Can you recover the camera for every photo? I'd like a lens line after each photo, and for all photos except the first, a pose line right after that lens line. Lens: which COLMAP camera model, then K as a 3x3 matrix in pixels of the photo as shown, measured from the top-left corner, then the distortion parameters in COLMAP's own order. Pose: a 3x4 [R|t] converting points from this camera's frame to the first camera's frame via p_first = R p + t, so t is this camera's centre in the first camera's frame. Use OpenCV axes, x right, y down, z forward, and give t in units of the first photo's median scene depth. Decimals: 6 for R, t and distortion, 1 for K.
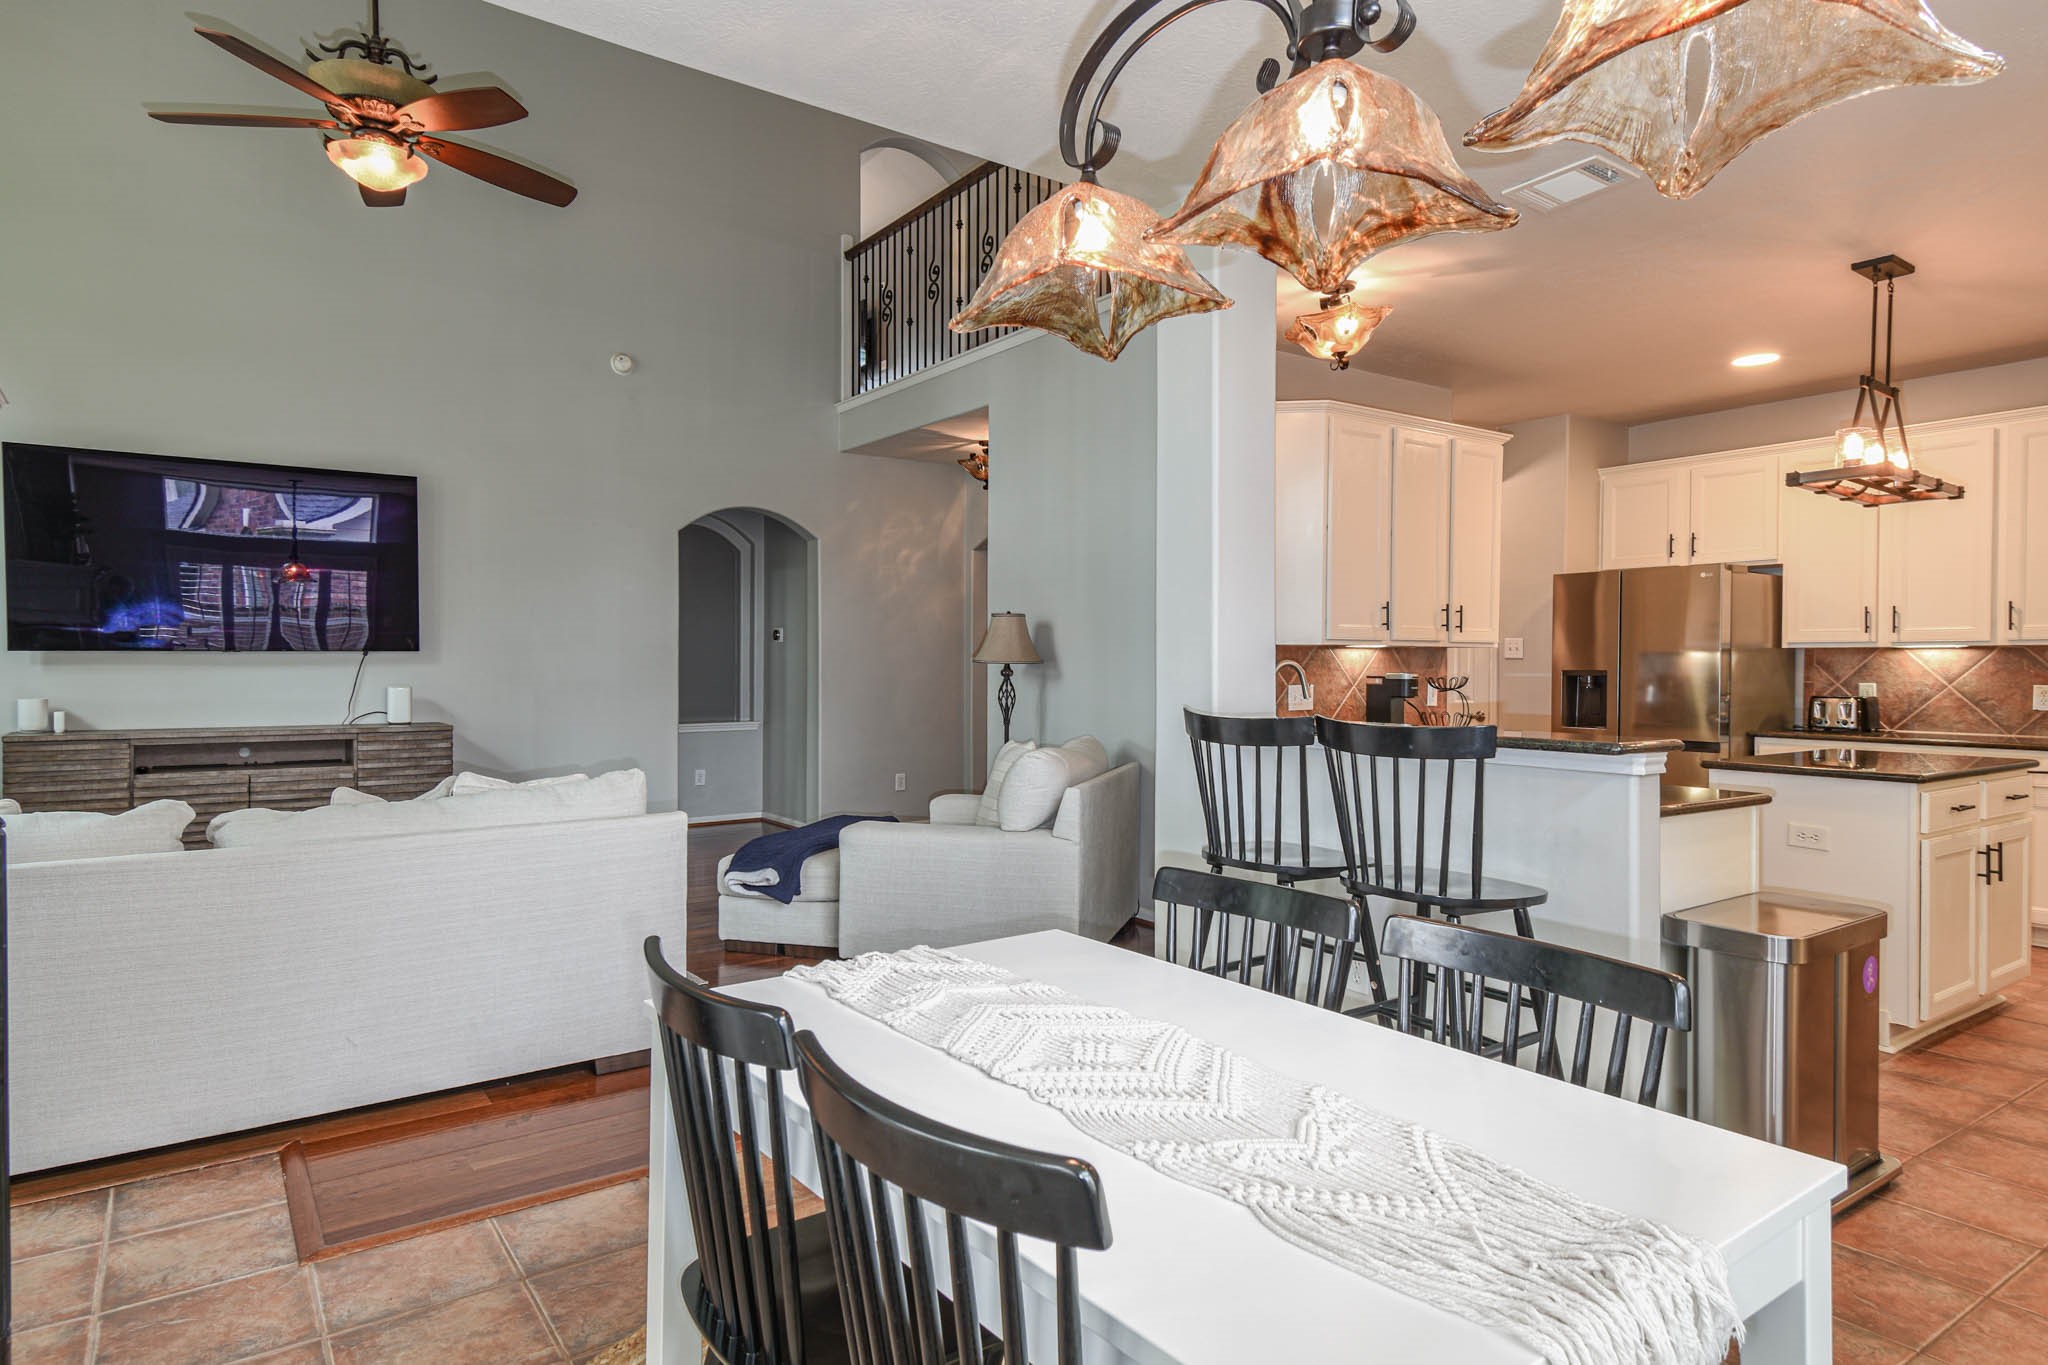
lens RADIAL K [[1174.6, 0, 1023.9], [0, 1174.6, 687.6], [0, 0, 1]] dist [0.043957, -0.006399]
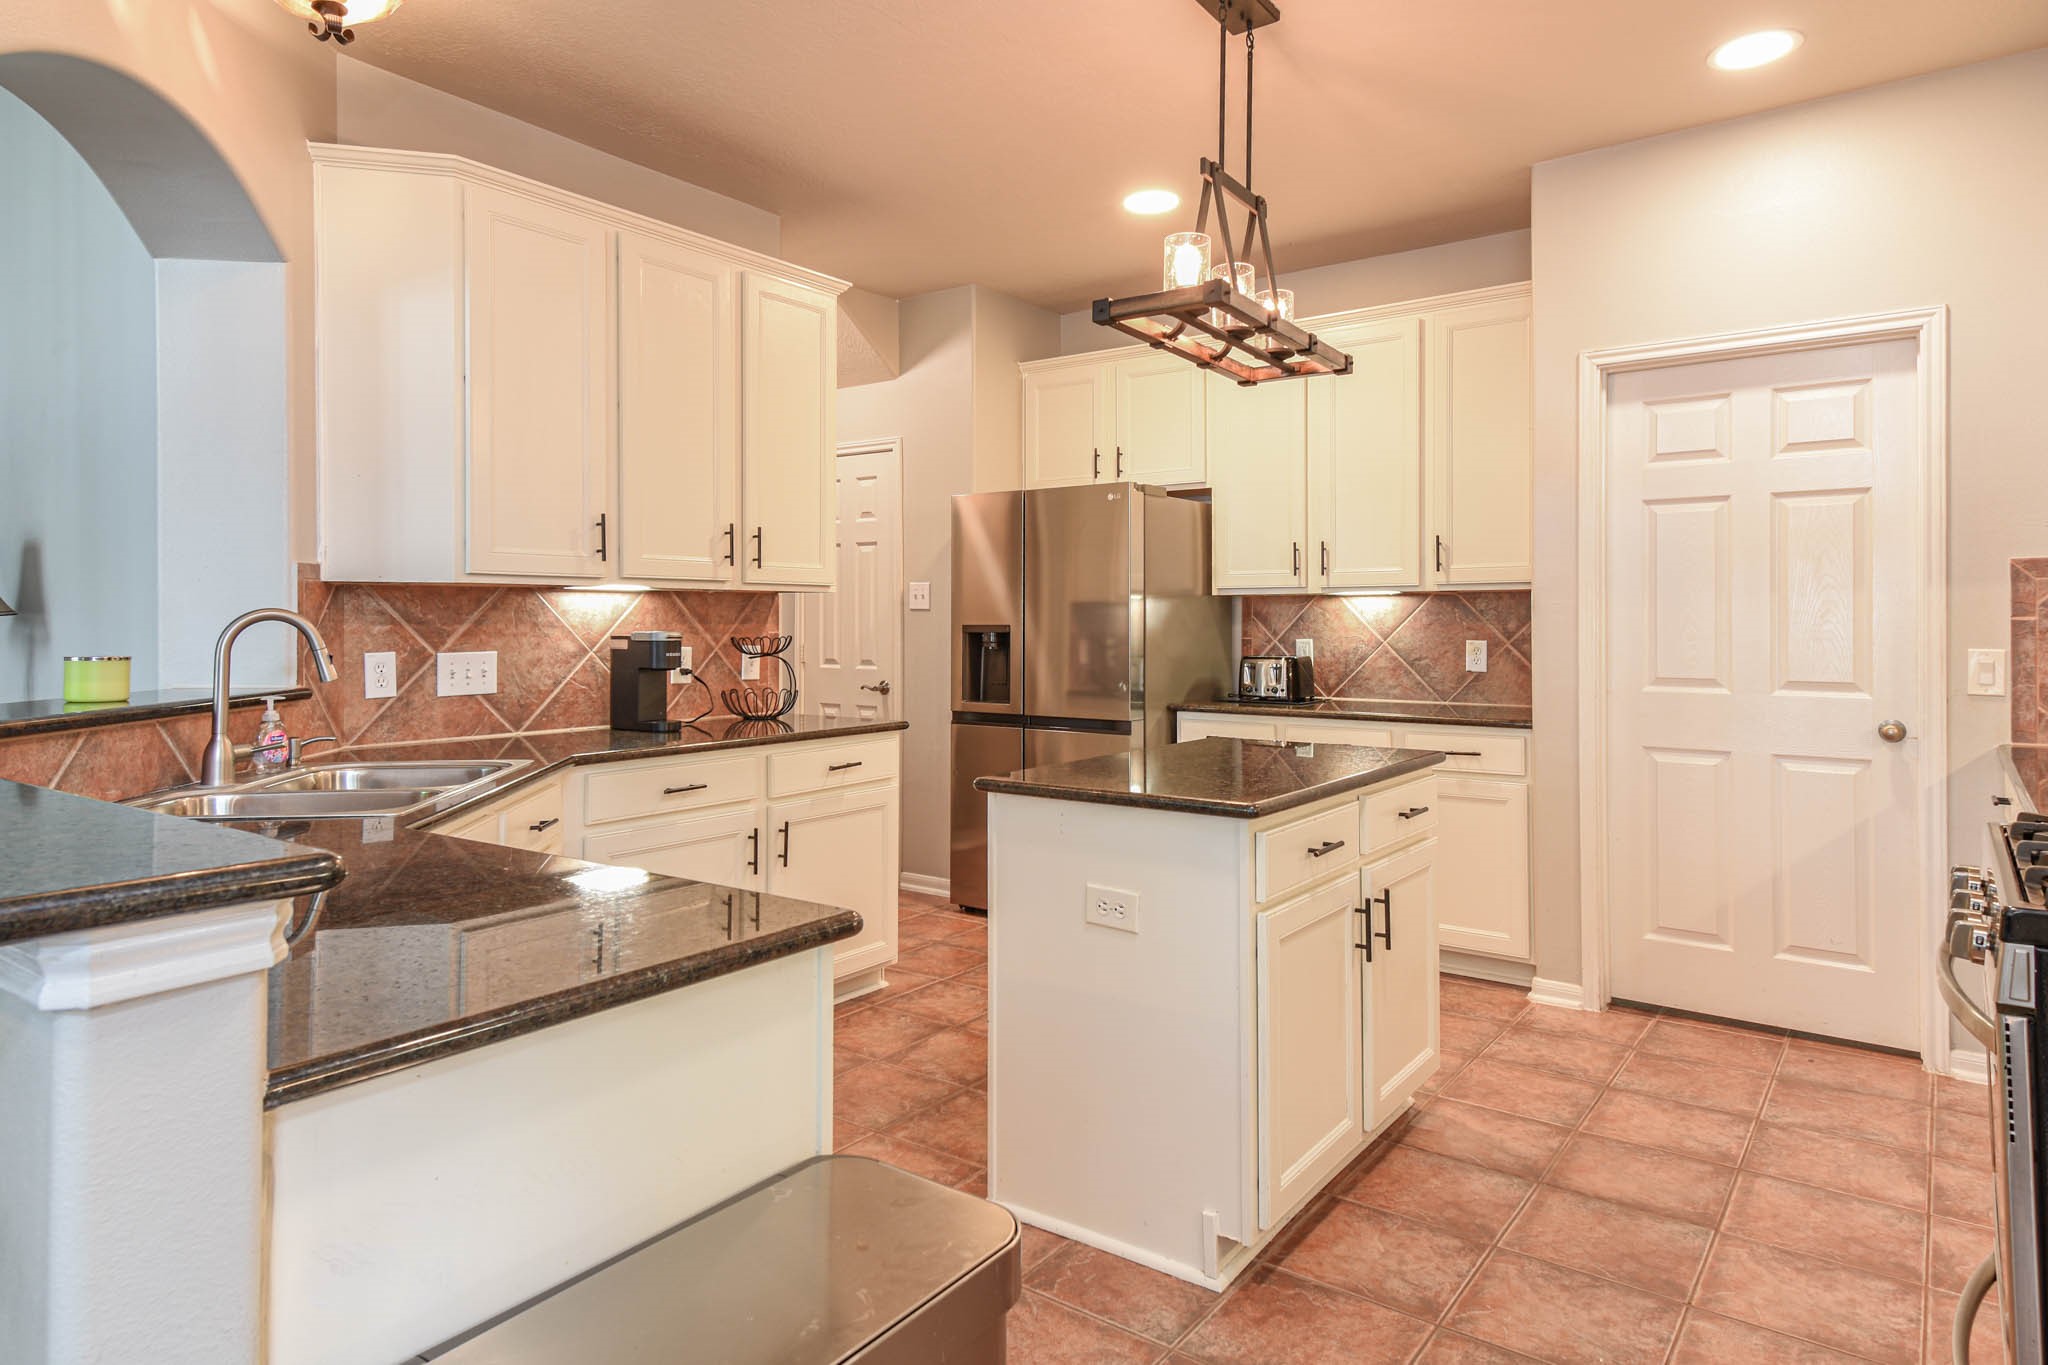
lens RADIAL K [[1174.6, 0, 1064.8], [0, 1174.6, 619.8], [0, 0, 1]] dist [0.043957, -0.006399]
pose [[0.948196, -0.004184, 0.317658, 0.312754], [0.010313, 0.999792, -0.017618, -0.004618], [-0.317518, 0.019981, 0.948042, 0.316648]]
